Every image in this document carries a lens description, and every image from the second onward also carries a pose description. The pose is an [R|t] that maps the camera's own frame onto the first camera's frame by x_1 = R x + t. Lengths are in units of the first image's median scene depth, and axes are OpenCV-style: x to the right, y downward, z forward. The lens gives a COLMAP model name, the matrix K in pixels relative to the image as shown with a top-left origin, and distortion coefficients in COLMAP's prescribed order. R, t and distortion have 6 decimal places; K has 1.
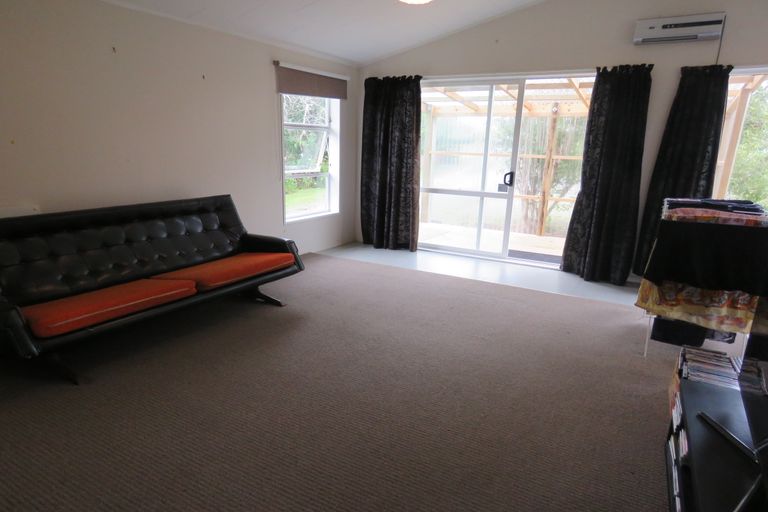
lens RADIAL K [[485.5, 0, 384.0], [0, 485.5, 256.0], [0, 0, 1]] dist [0.000556, 0.000161]
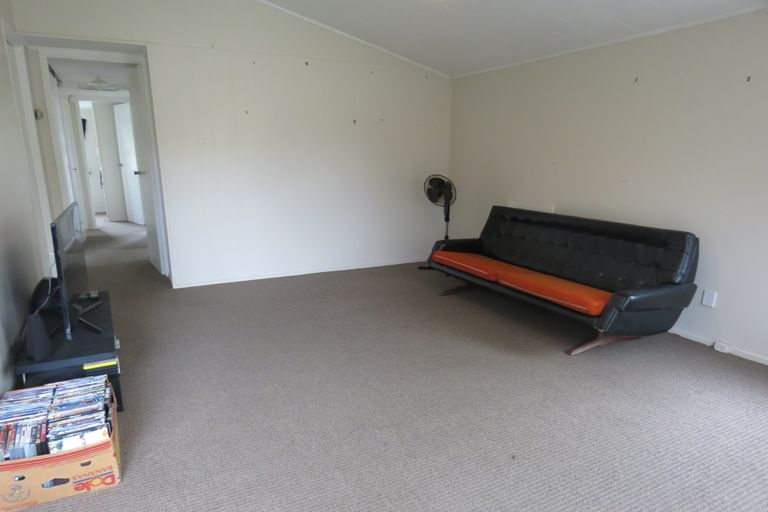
lens RADIAL K [[485.5, 0, 384.0], [0, 485.5, 256.0], [0, 0, 1]] dist [0.000556, 0.000161]
pose [[-0.526714, 0.144803, -0.837618, 0.806832], [-0.212666, 0.931600, 0.294780, -0.294843], [0.823010, 0.333398, -0.459892, 1.312992]]
